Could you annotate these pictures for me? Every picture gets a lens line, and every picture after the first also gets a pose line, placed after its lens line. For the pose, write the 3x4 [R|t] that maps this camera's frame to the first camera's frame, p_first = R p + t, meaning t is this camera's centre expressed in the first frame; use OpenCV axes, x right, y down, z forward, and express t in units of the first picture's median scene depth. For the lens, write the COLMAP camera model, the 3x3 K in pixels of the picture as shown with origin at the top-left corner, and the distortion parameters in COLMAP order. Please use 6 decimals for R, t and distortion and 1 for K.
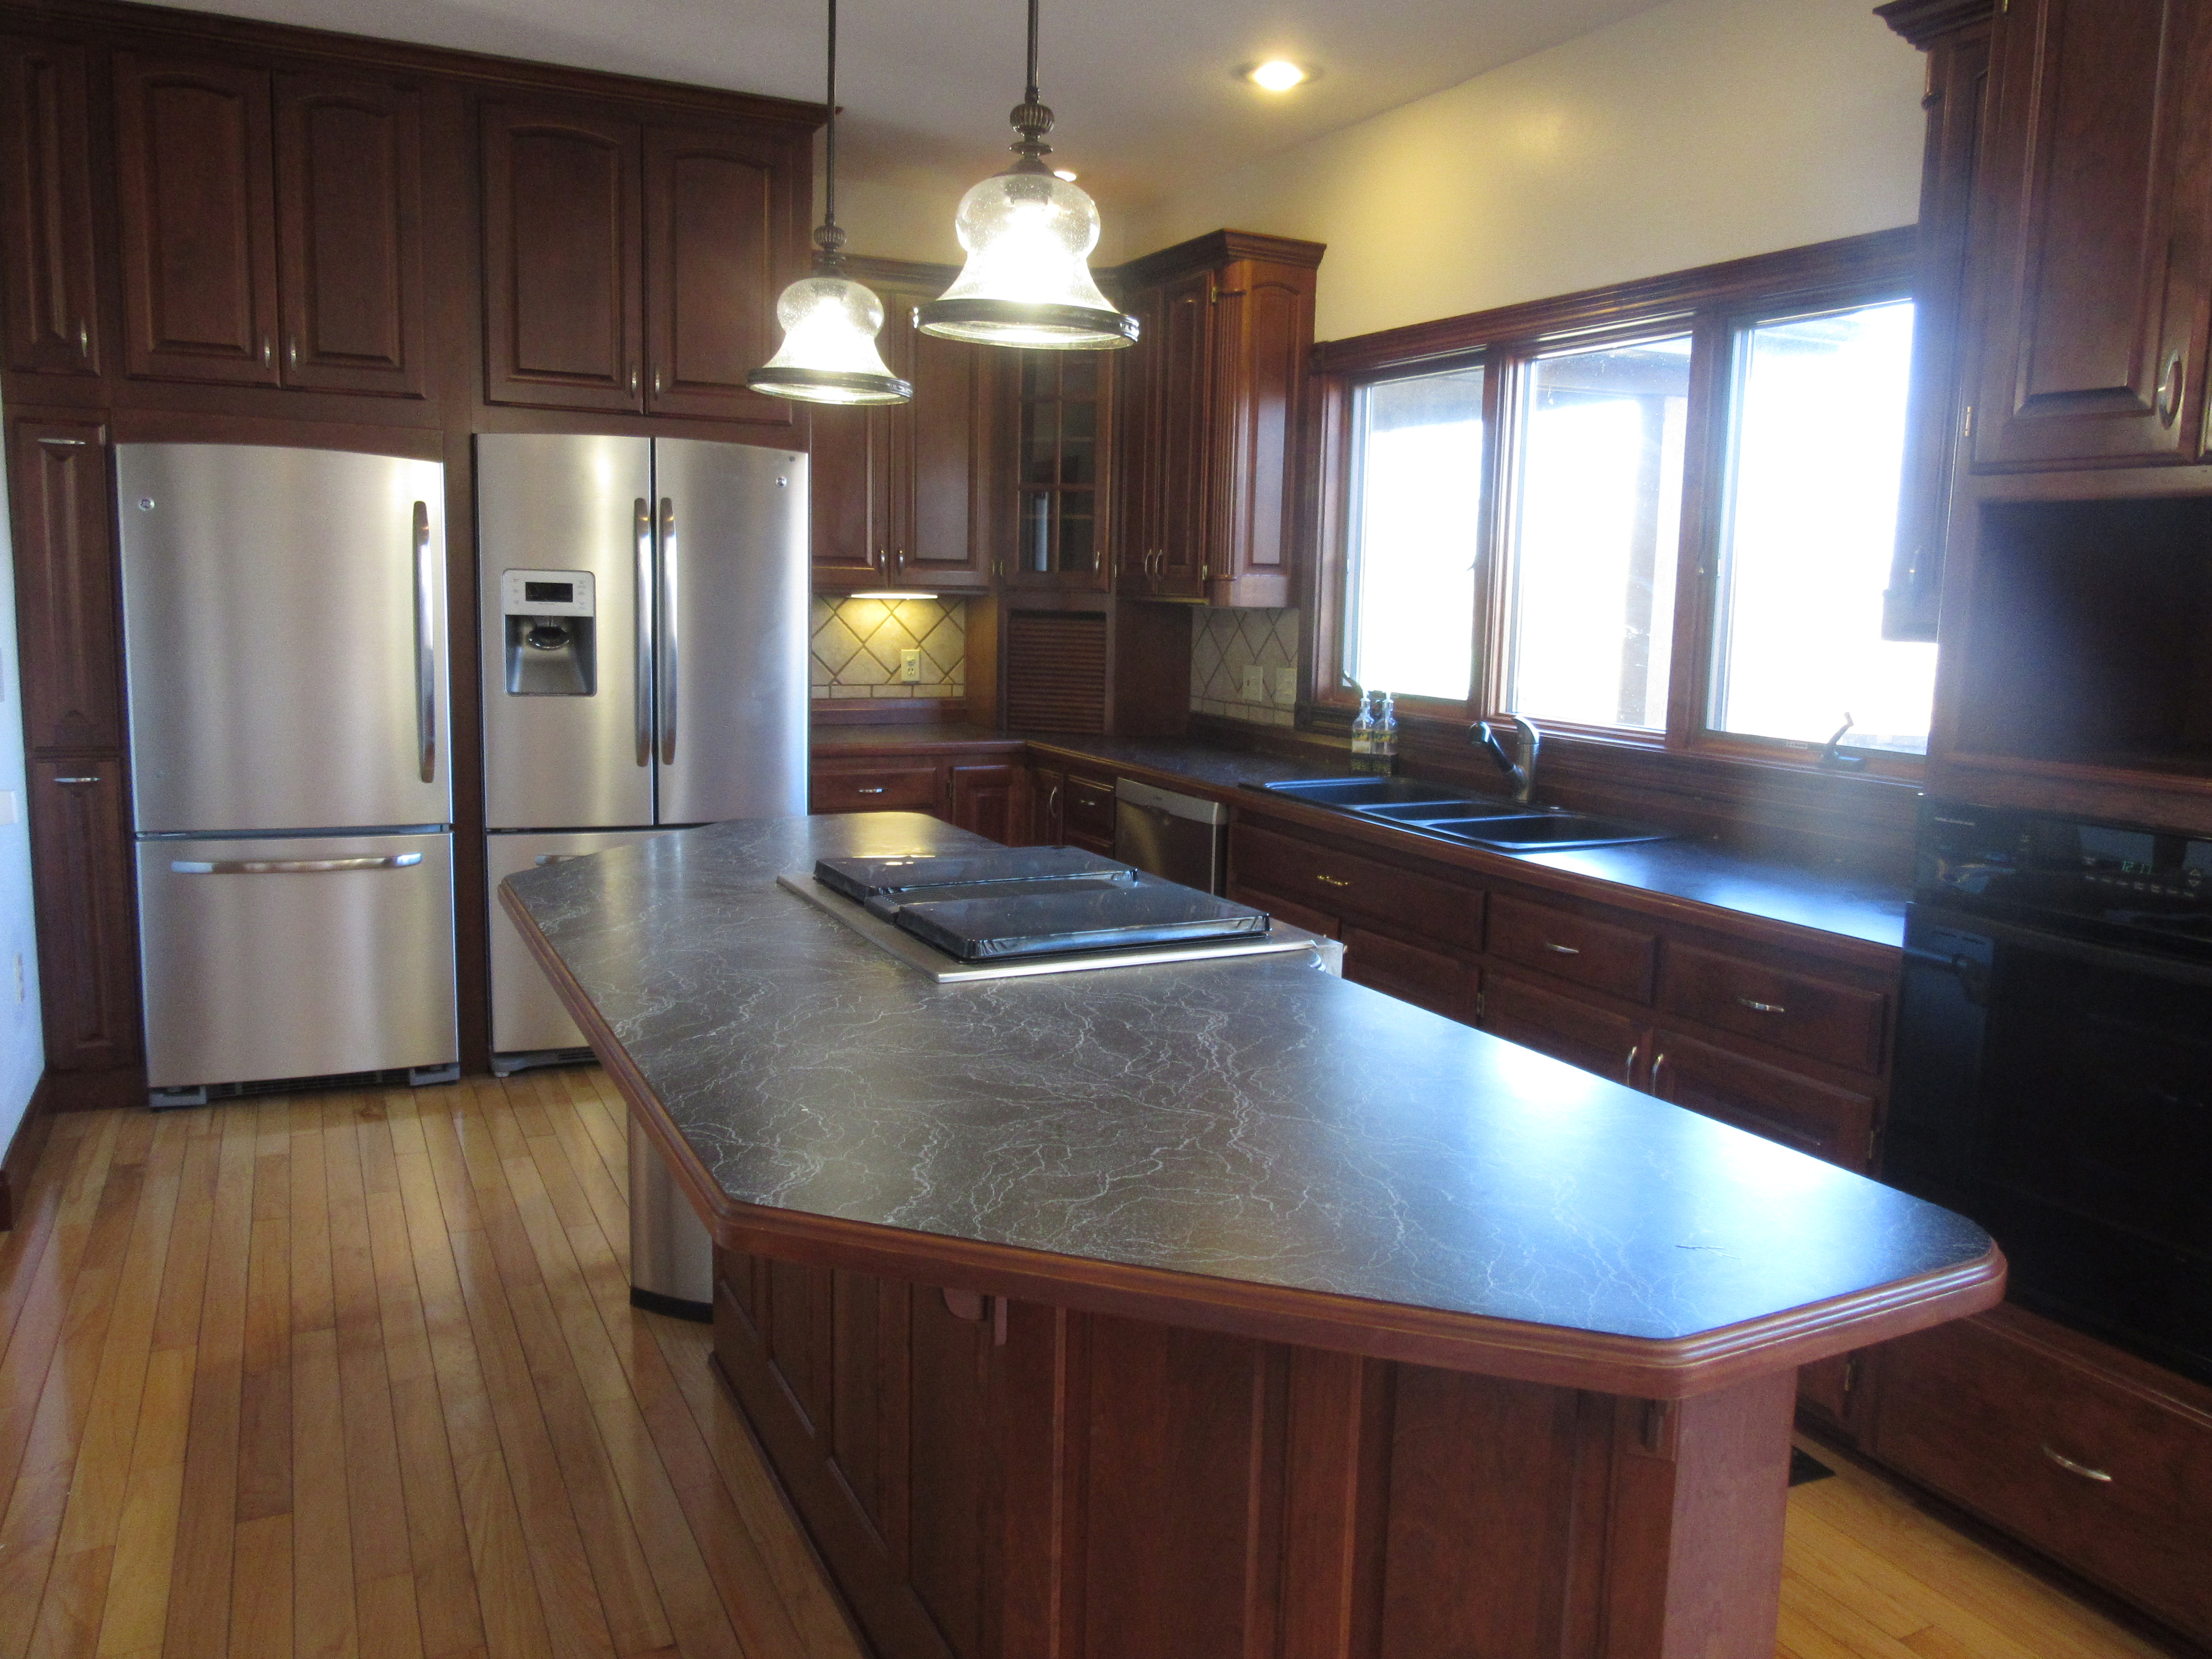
lens RADIAL K [[1673.8, 0, 1102.7], [0, 1673.8, 831.6], [0, 0, 1]] dist [-0.013945, 0.002084]
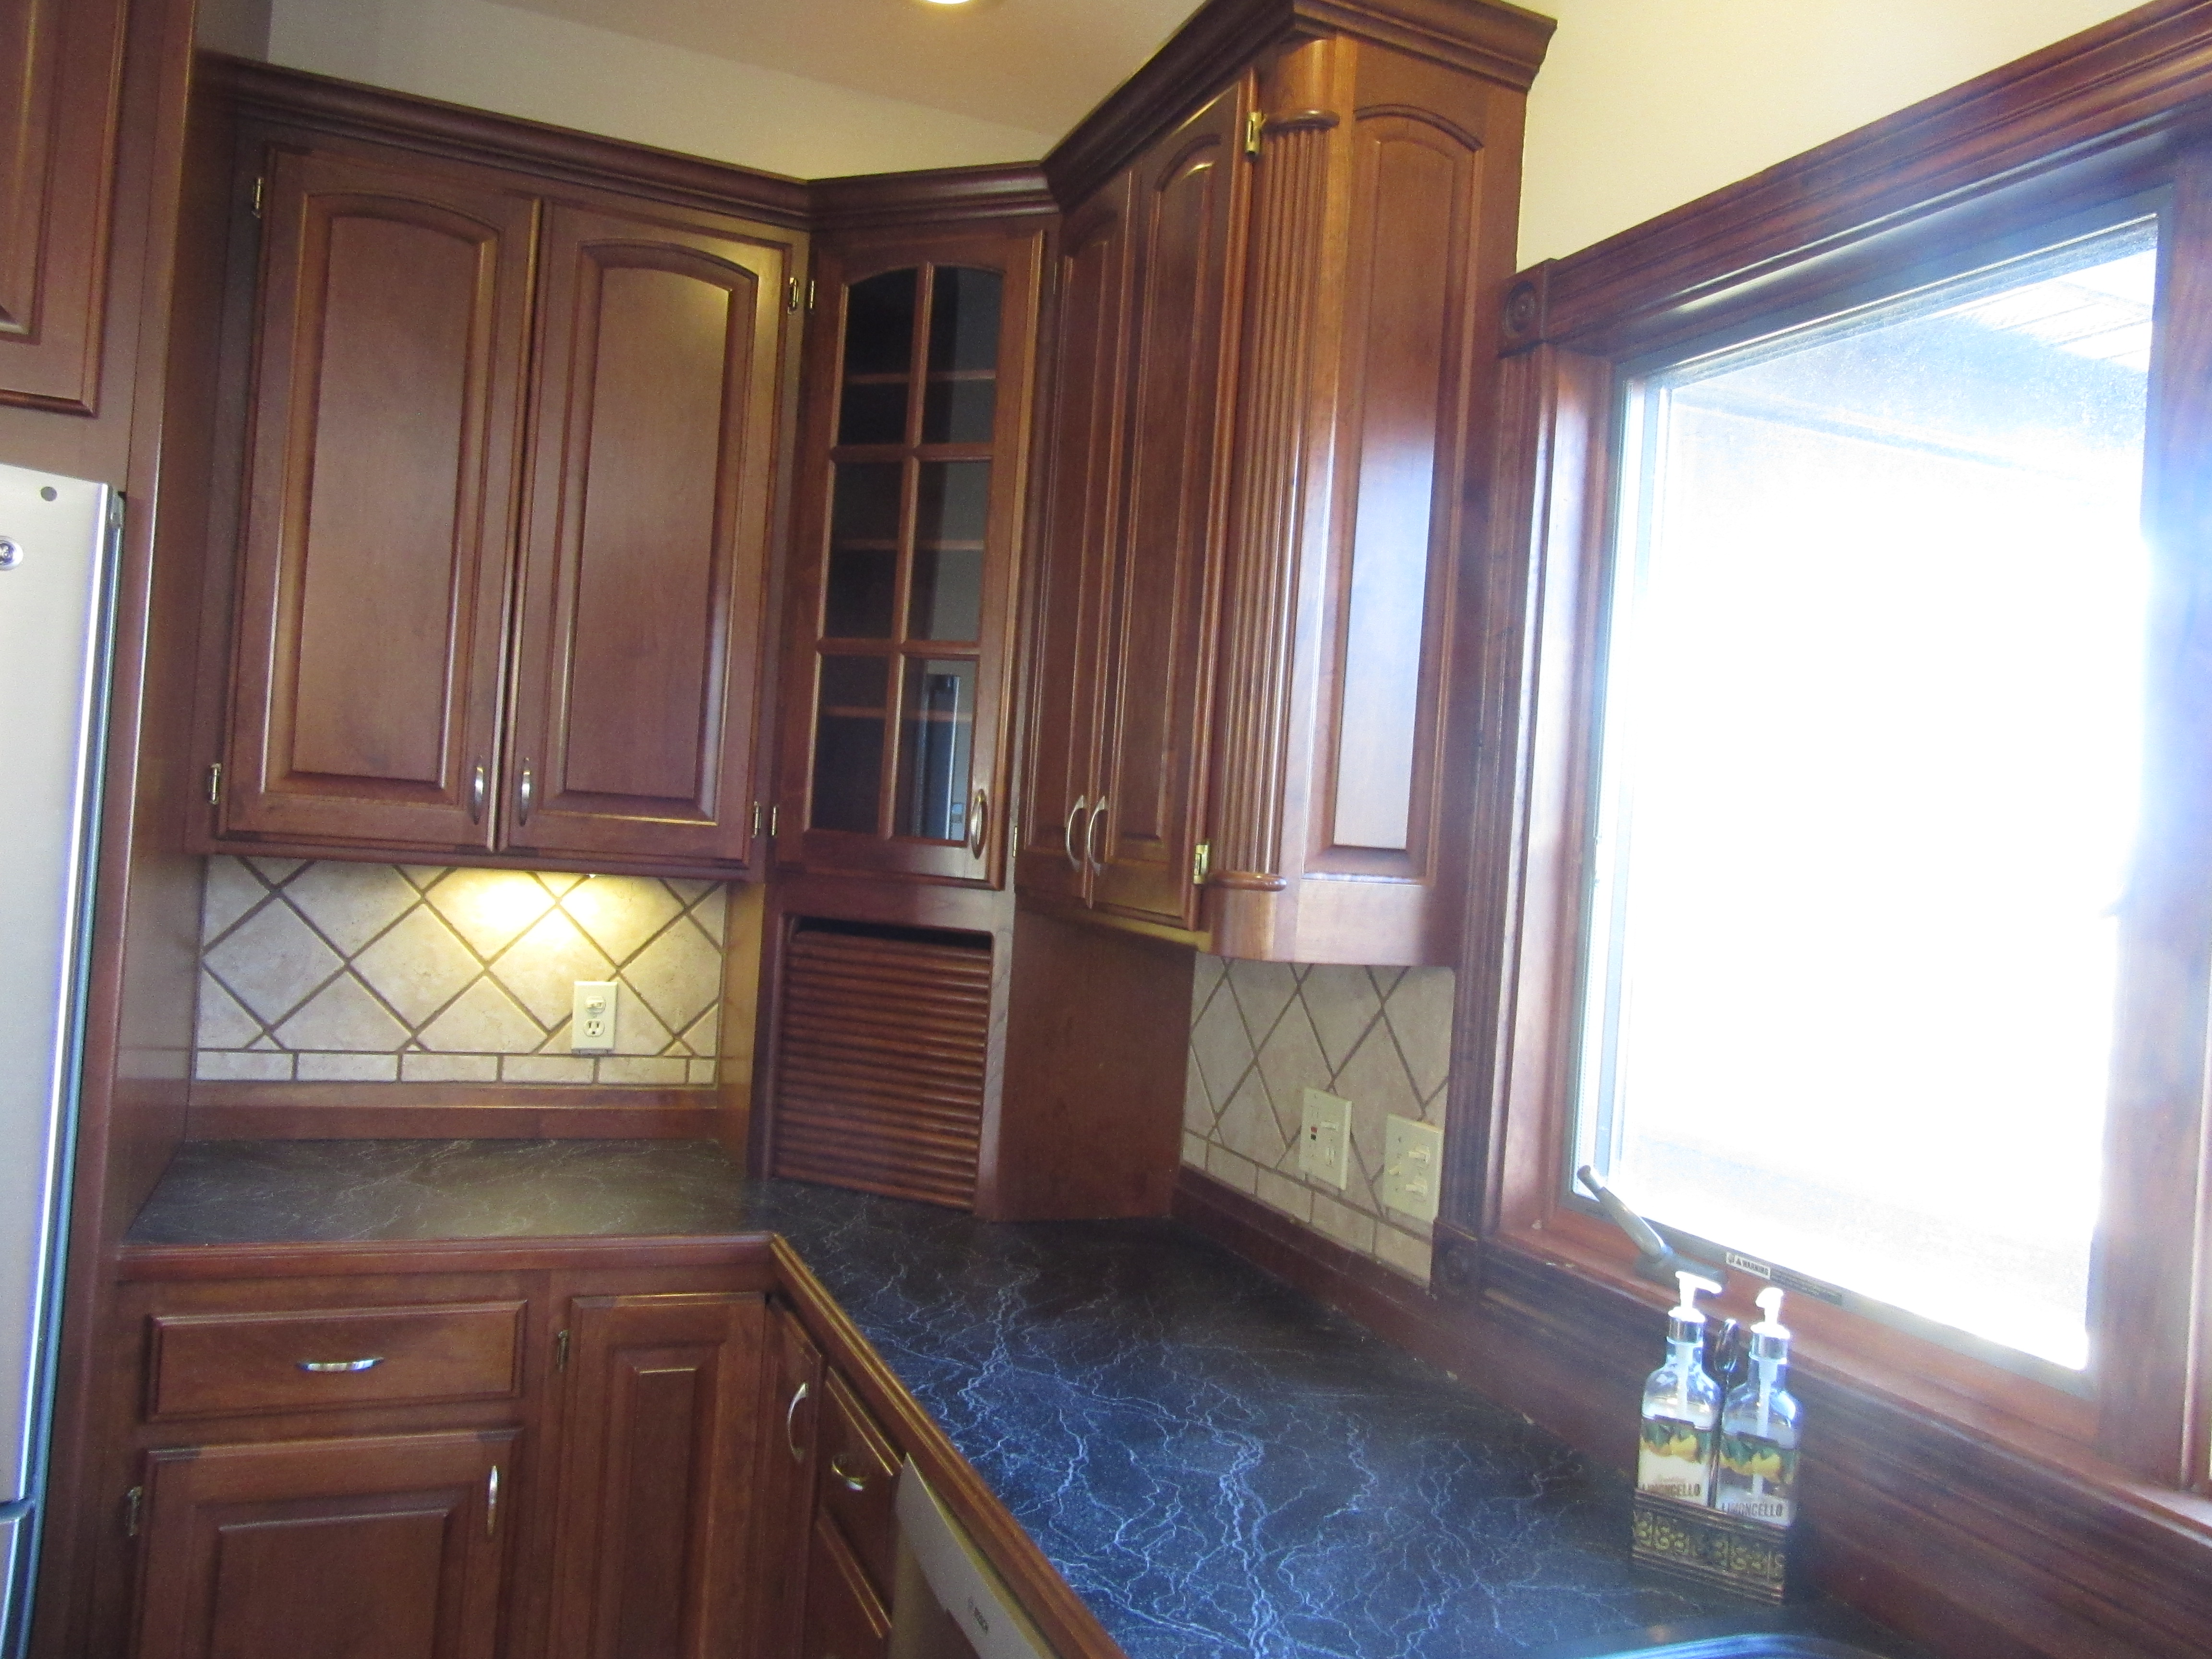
lens RADIAL K [[1590.7, 0, 1102.0], [0, 1590.7, 814.2], [0, 0, 1]] dist [-0.024040, 0.003476]
pose [[0.996784, 0.048532, -0.063773, 0.058936], [-0.057887, 0.986348, -0.154168, -0.106338], [0.055420, 0.157363, 0.985984, 0.630082]]
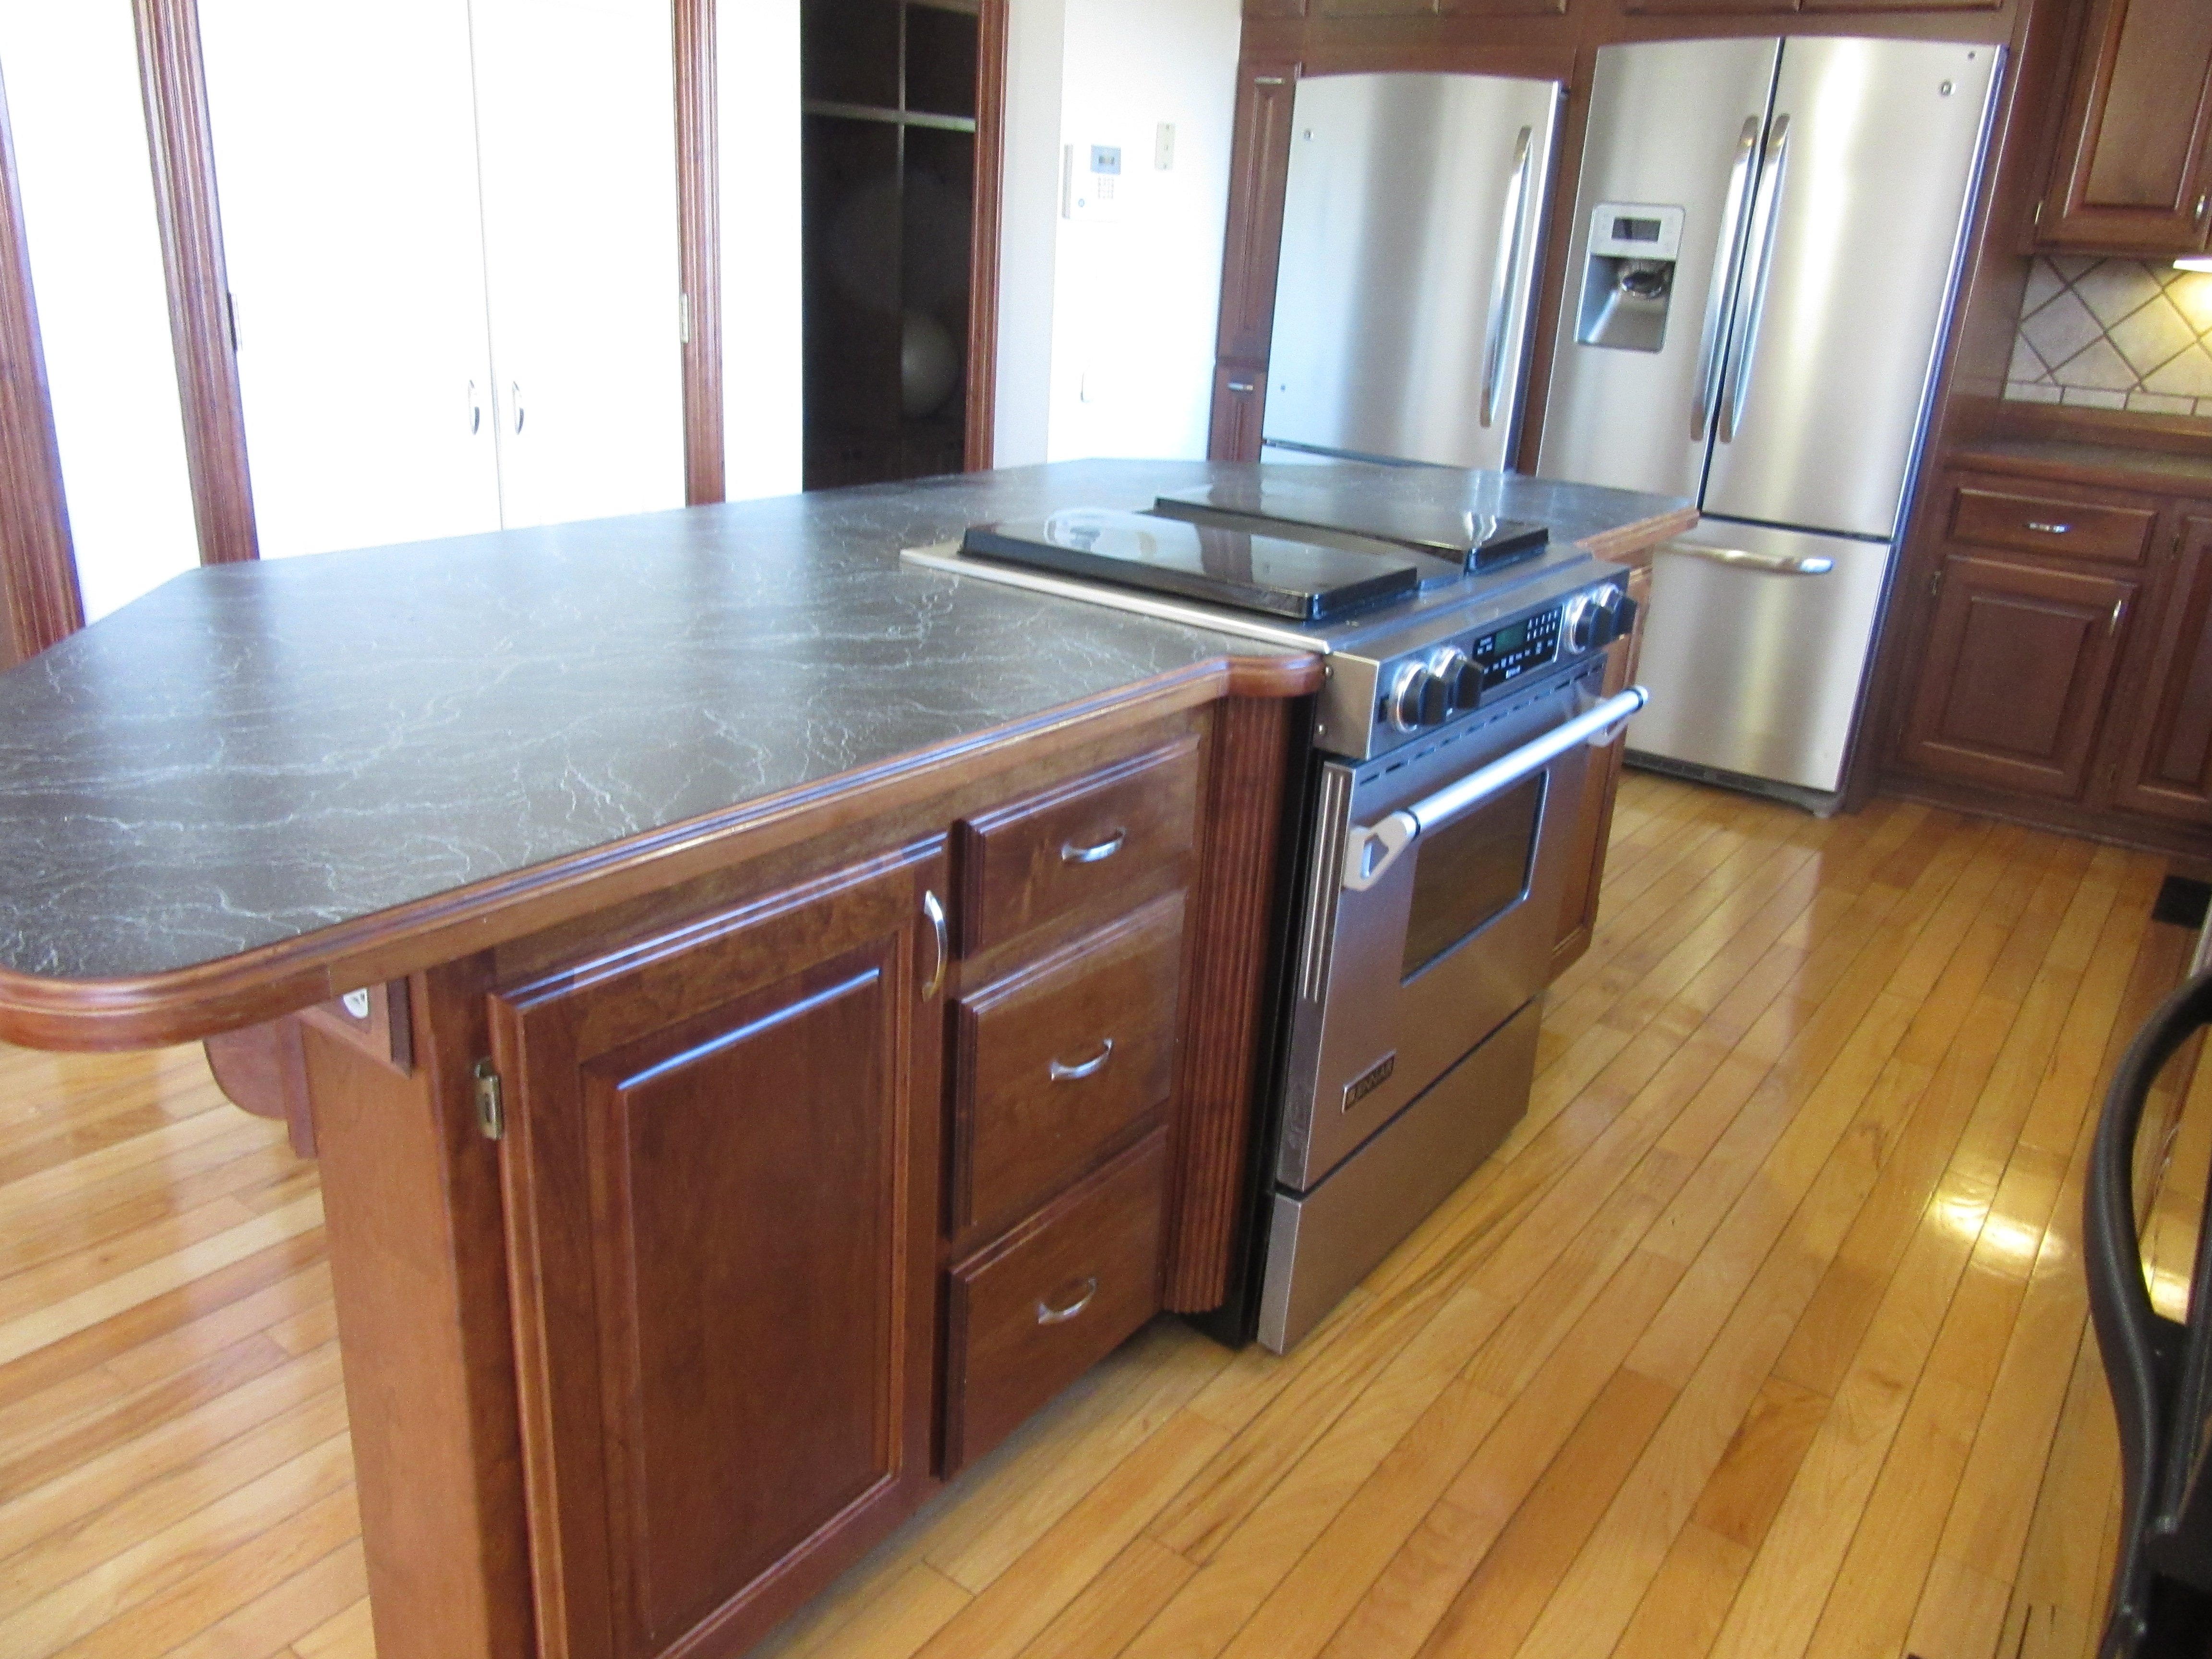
lens RADIAL K [[1673.8, 0, 1102.7], [0, 1673.8, 831.6], [0, 0, 1]] dist [-0.013945, 0.002084]
pose [[0.450825, 0.304729, -0.838986, 0.341156], [-0.174567, 0.951871, 0.251927, -0.009164], [0.875376, 0.032884, 0.482323, 0.279160]]
